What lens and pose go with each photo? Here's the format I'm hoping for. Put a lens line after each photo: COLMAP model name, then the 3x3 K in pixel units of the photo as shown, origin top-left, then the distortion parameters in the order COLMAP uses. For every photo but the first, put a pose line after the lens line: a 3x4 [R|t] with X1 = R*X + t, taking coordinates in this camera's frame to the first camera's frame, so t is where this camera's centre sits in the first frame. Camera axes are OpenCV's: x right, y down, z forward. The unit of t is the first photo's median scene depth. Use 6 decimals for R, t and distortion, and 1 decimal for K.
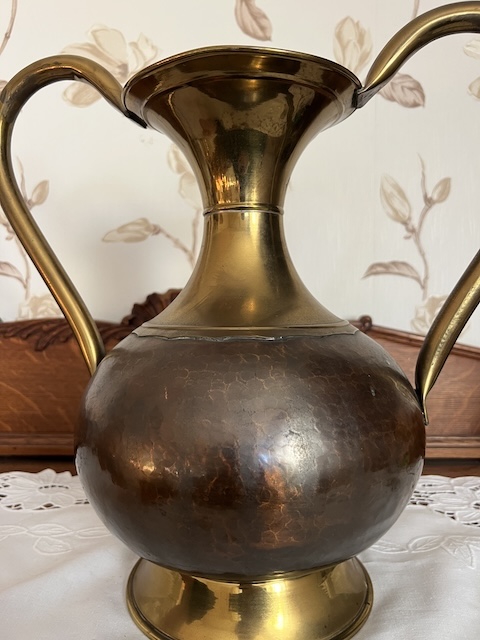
lens RADIAL K [[512.6, 0, 239.6], [0, 512.6, 317.8], [0, 0, 1]] dist [0.000808, 0.001476]
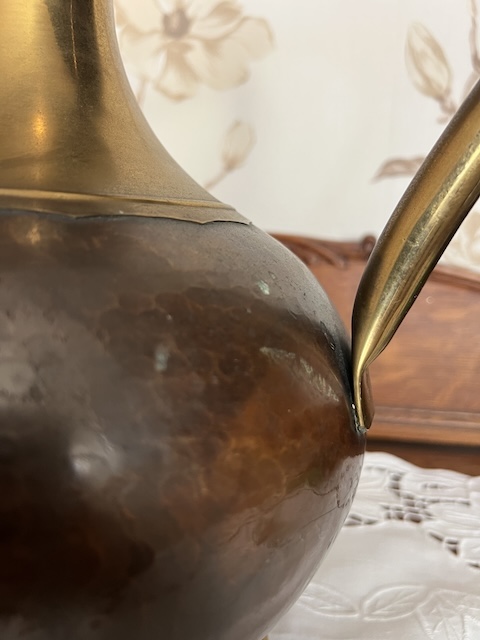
lens RADIAL K [[522.1, 0, 240.0], [0, 522.1, 320.0], [0, 0, 1]] dist [-0.012384, -0.014692]
pose [[0.992998, 0.046450, -0.108611, 0.150765], [-0.032816, 0.991725, 0.124112, 0.027500], [0.113478, -0.119679, 0.986306, 0.269130]]
